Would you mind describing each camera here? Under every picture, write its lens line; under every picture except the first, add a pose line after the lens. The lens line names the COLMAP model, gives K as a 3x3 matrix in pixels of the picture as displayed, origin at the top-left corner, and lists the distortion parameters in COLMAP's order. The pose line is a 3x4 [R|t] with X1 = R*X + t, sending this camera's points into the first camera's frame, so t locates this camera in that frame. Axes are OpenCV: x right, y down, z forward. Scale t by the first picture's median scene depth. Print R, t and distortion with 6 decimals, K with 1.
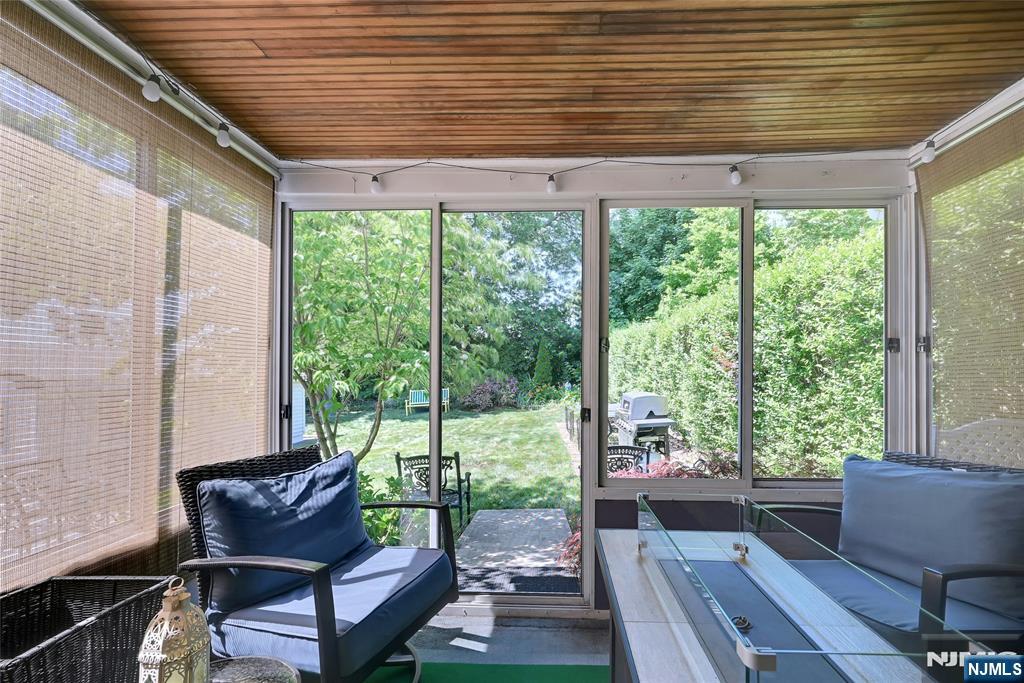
lens RADIAL K [[419.1, 0, 488.1], [0, 419.1, 358.6], [0, 0, 1]] dist [-0.003221, 0.000127]
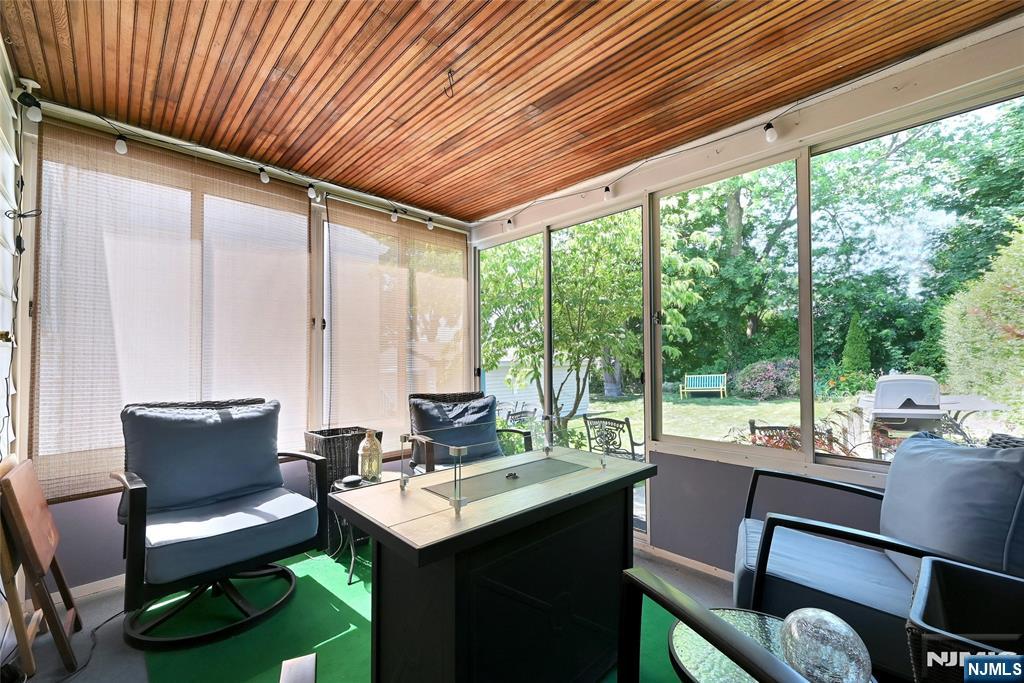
lens RADIAL K [[419.1, 0, 518.3], [0, 419.1, 348.6], [0, 0, 1]] dist [-0.003221, 0.000127]
pose [[0.727835, -0.024345, -0.685320, 0.810229], [0.019575, 0.999700, -0.014724, 0.063256], [0.685473, -0.002699, 0.728093, -0.104127]]
